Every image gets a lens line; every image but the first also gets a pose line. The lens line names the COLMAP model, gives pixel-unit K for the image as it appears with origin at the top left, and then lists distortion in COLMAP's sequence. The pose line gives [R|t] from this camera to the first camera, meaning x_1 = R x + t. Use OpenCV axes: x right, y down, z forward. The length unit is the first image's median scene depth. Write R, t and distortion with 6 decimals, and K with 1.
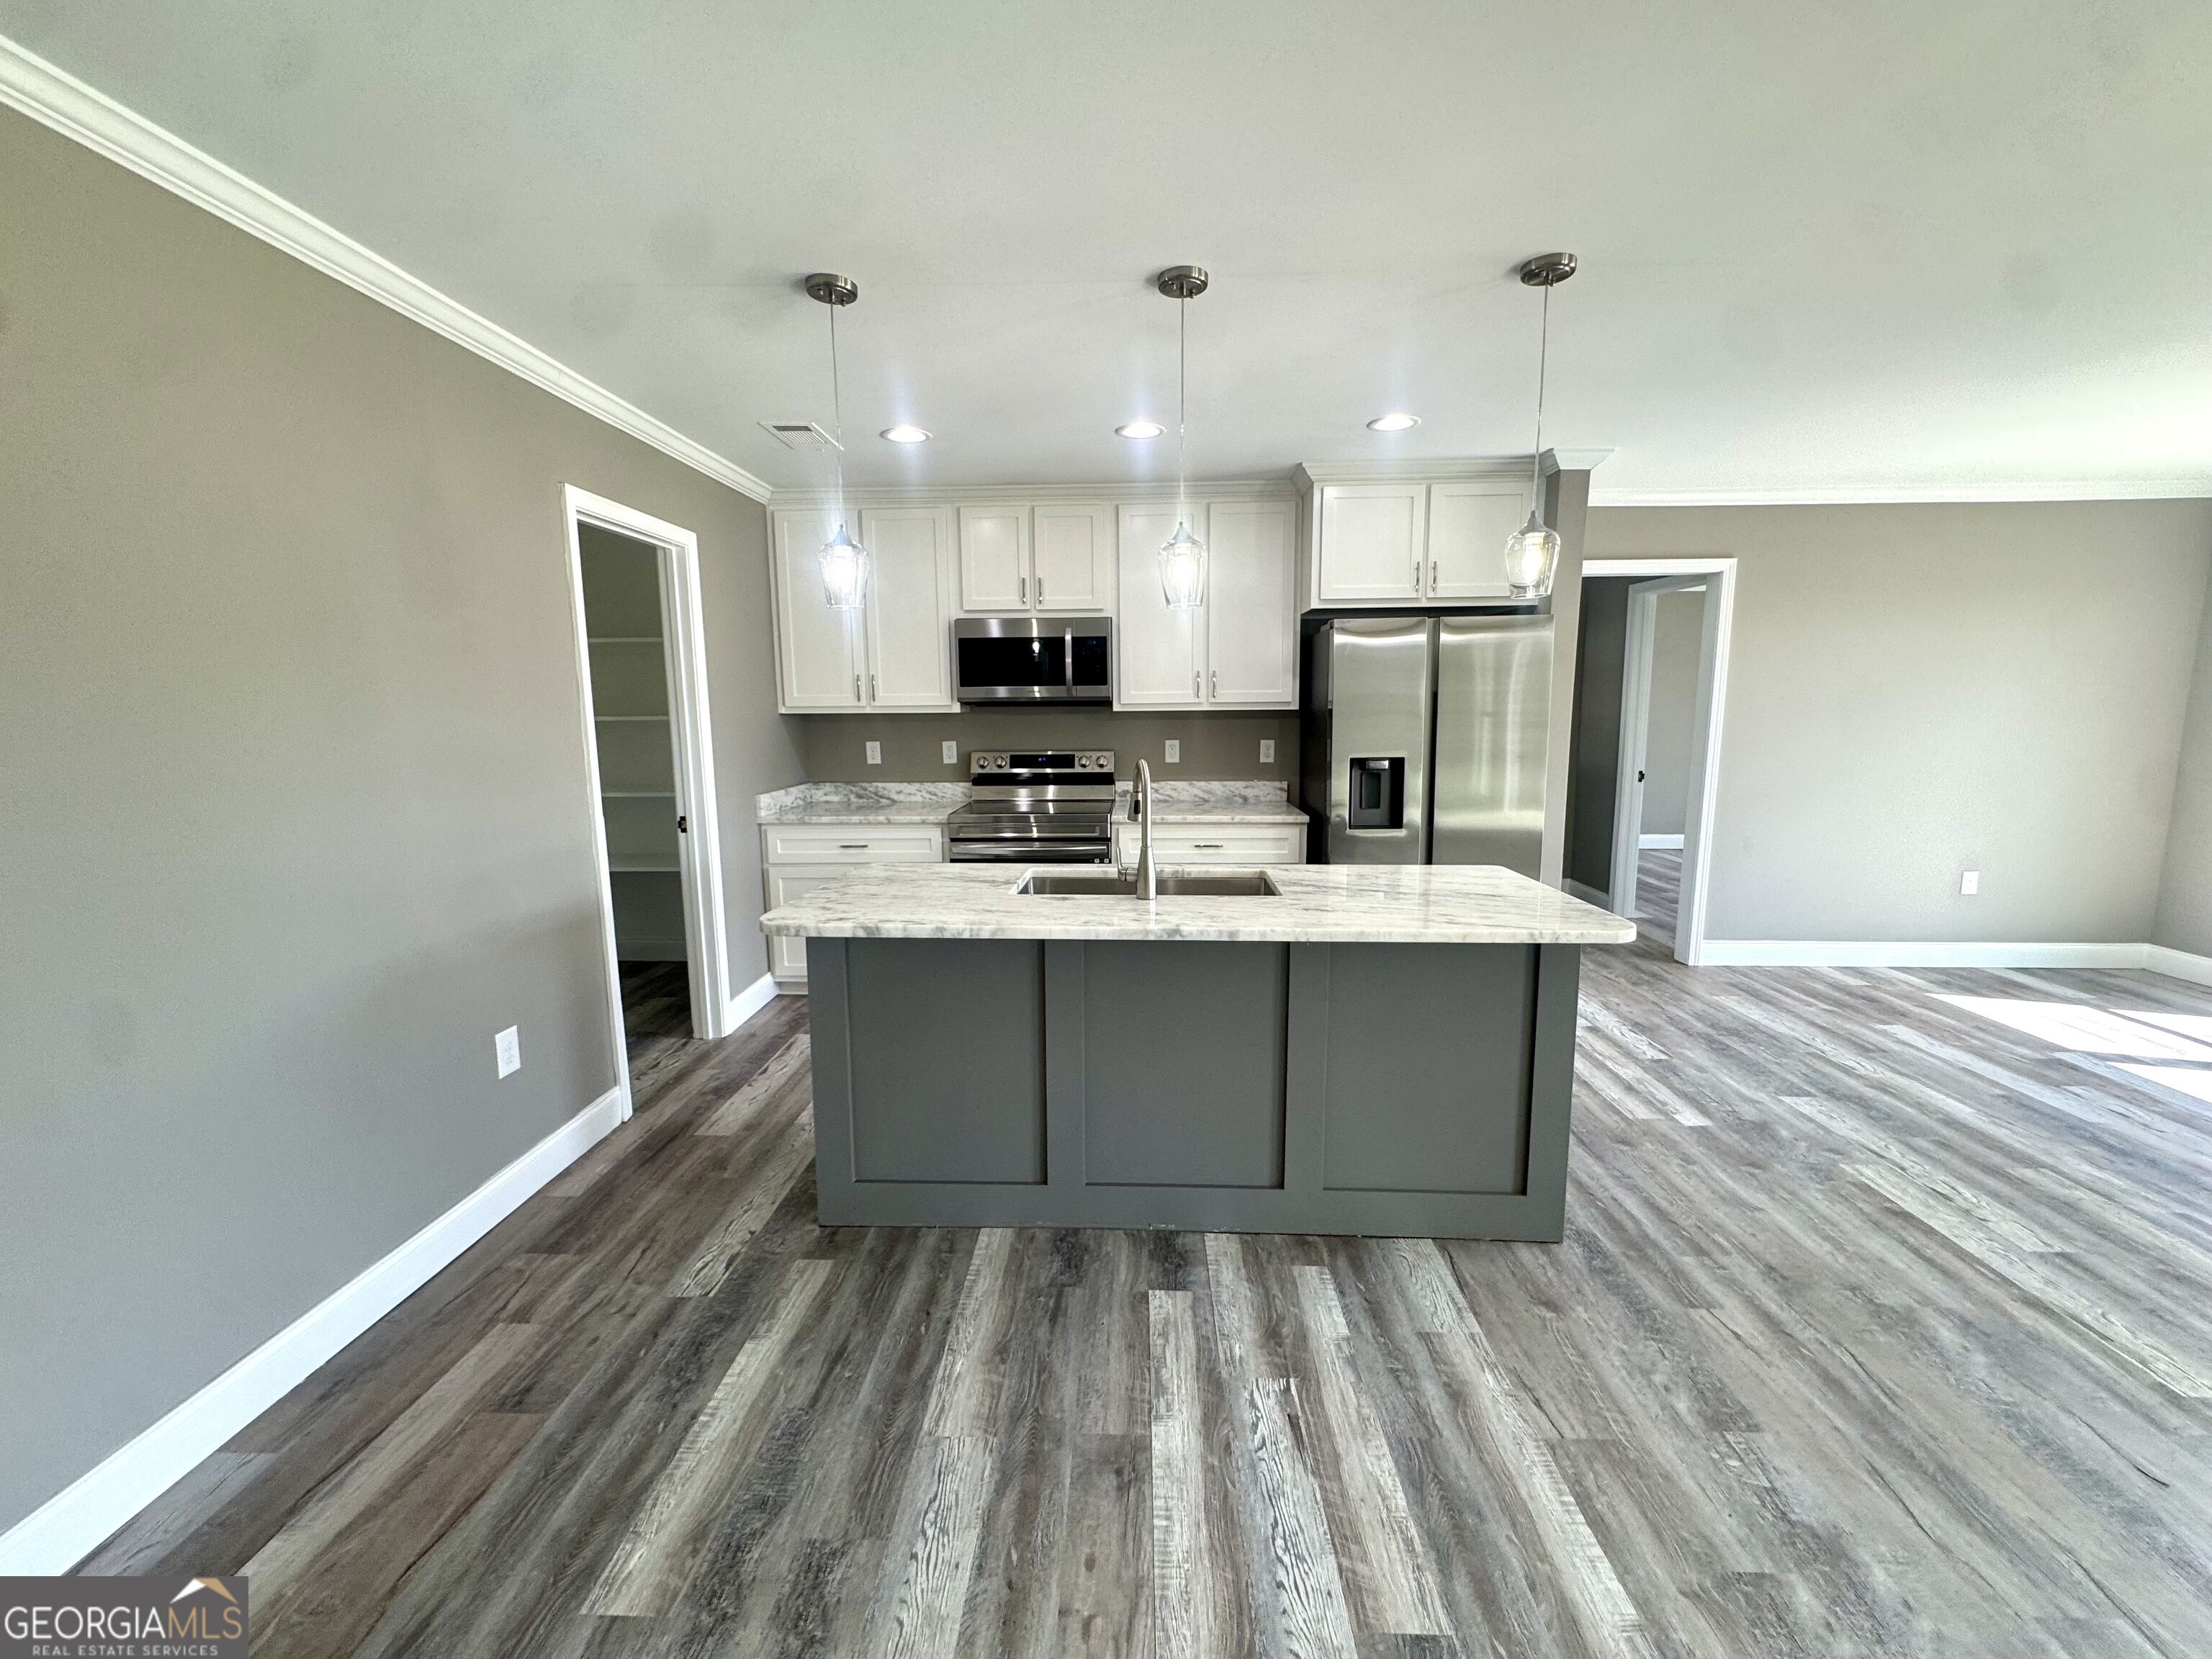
lens RADIAL K [[887.8, 0, 1105.6], [0, 887.8, 829.0], [0, 0, 1]] dist [-0.003607, 0.000185]
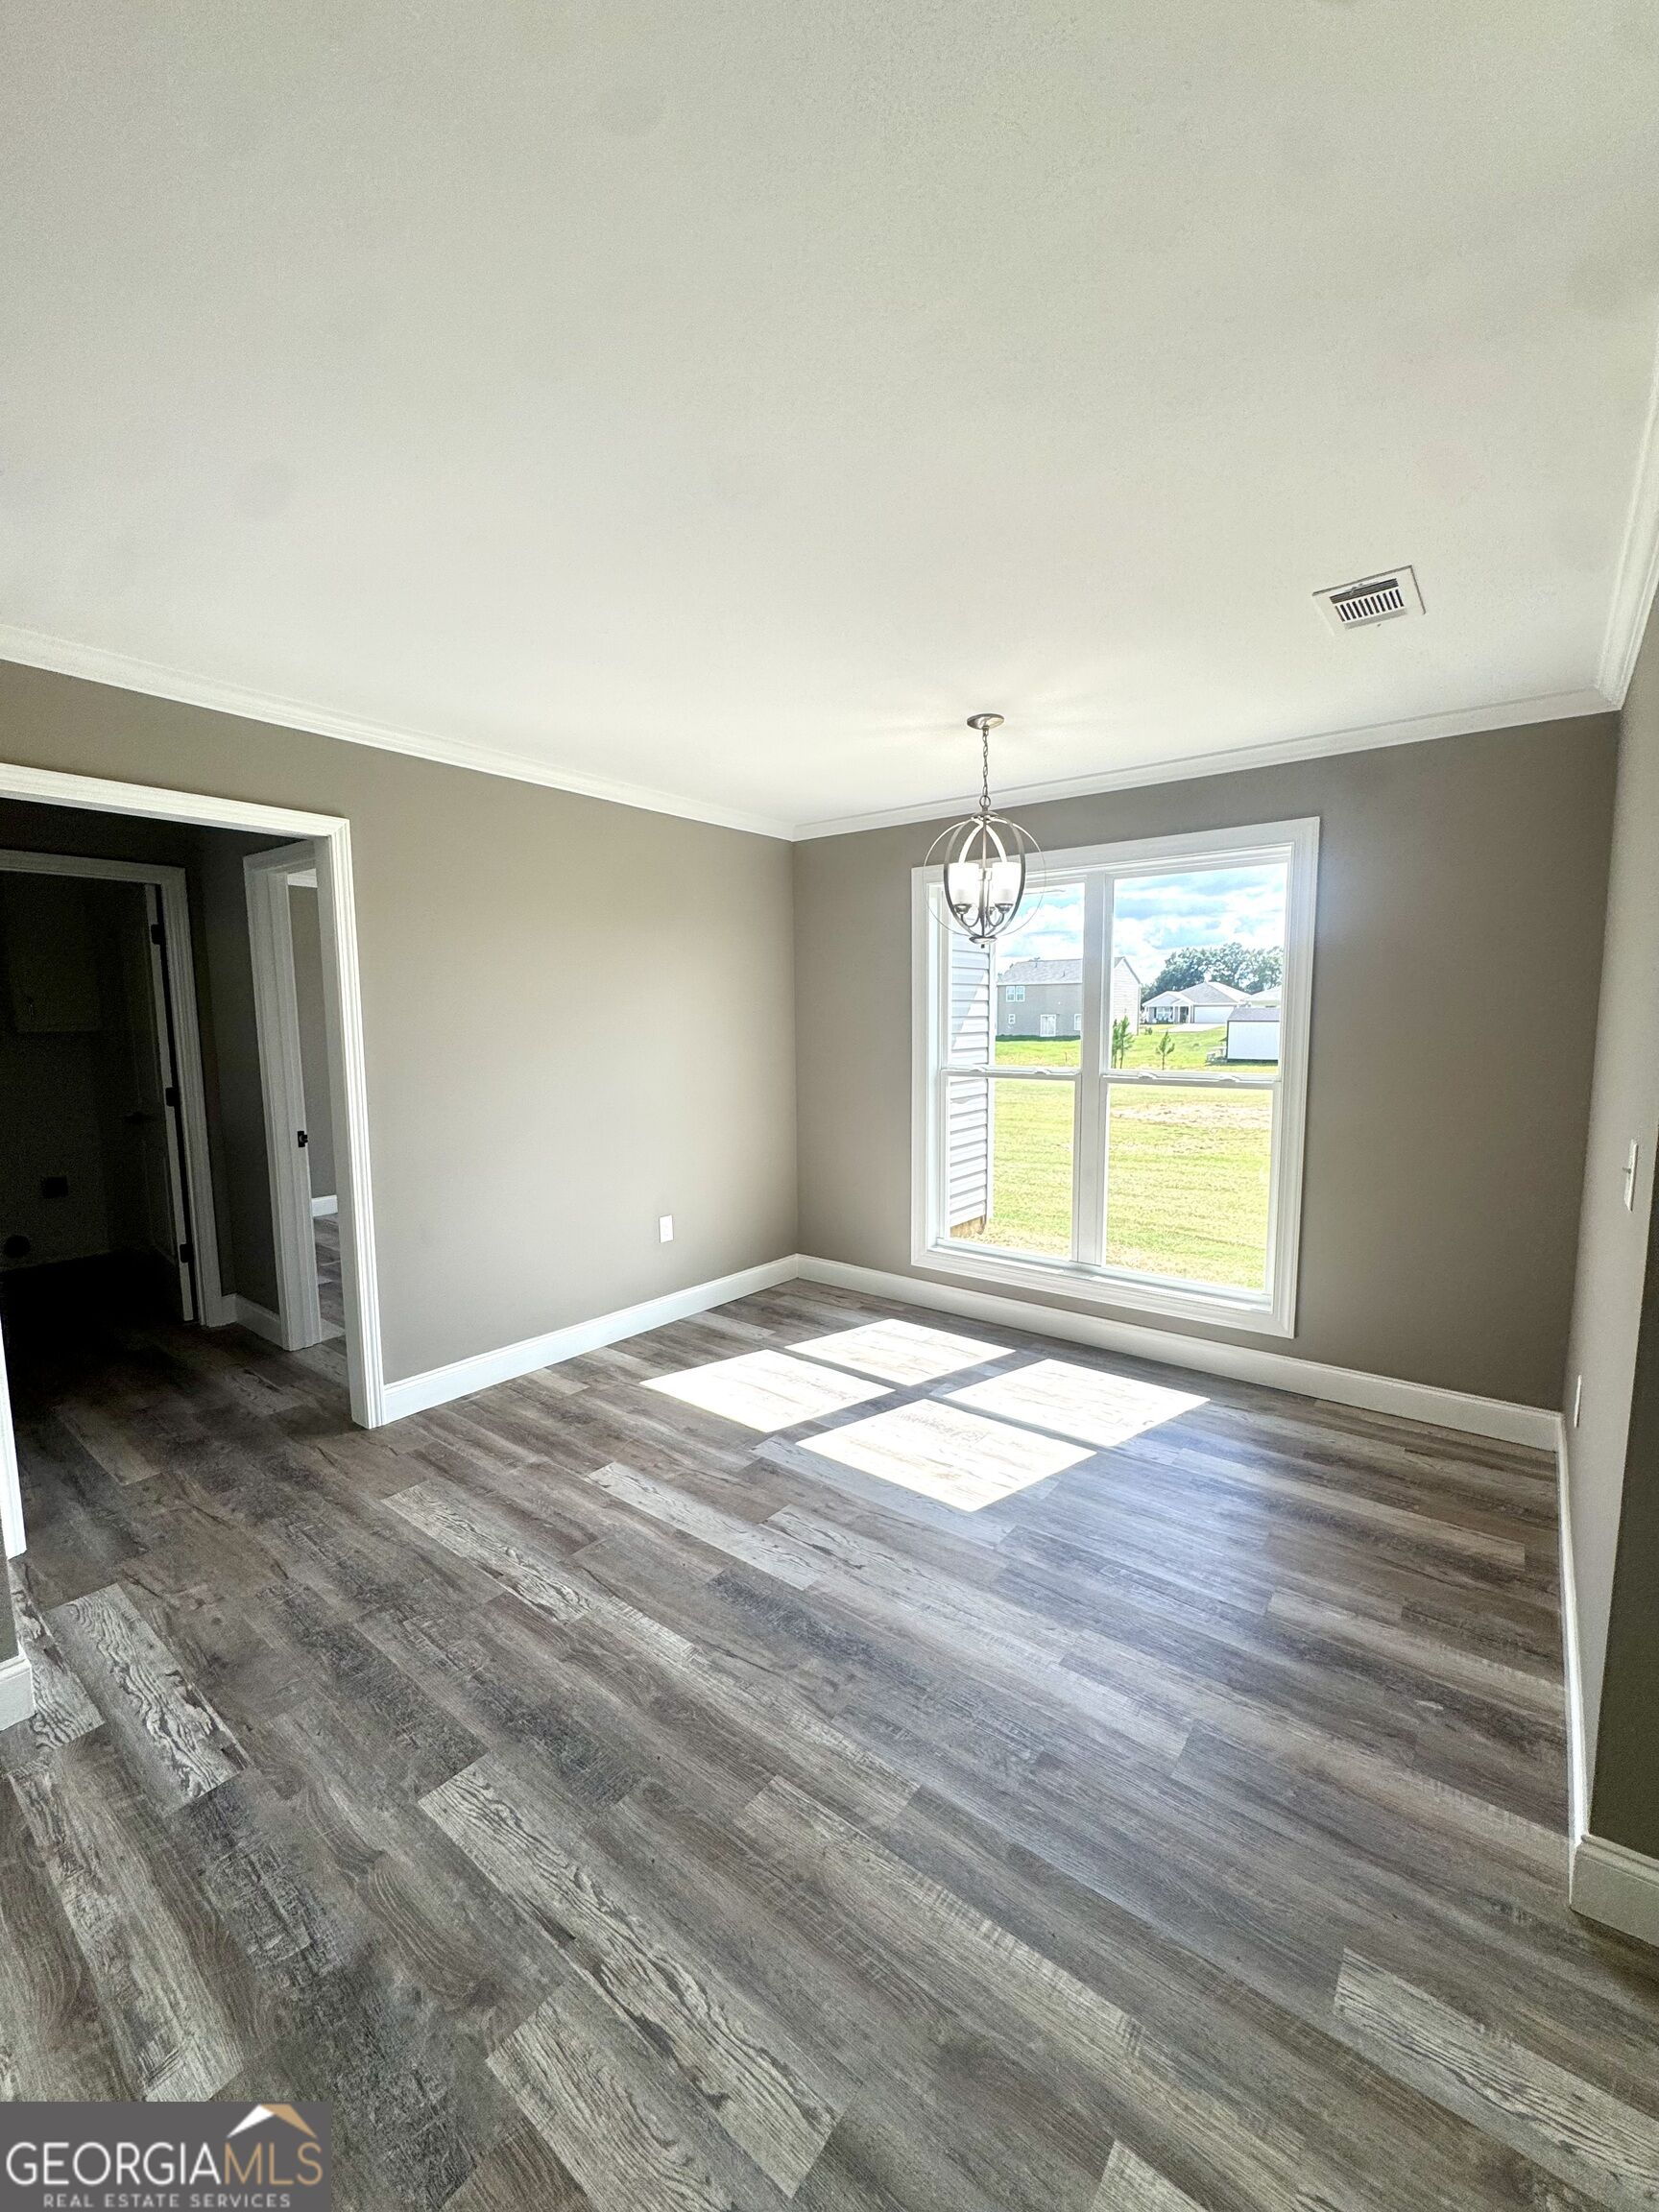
lens RADIAL K [[887.8, 0, 826.6], [0, 887.8, 1120.7], [0, 0, 1]] dist [-0.003607, 0.000185]
pose [[0.588855, -0.093531, 0.802809, 0.456684], [0.119604, 0.992430, 0.027893, -0.068433], [-0.799340, 0.079594, 0.595584, 0.410931]]
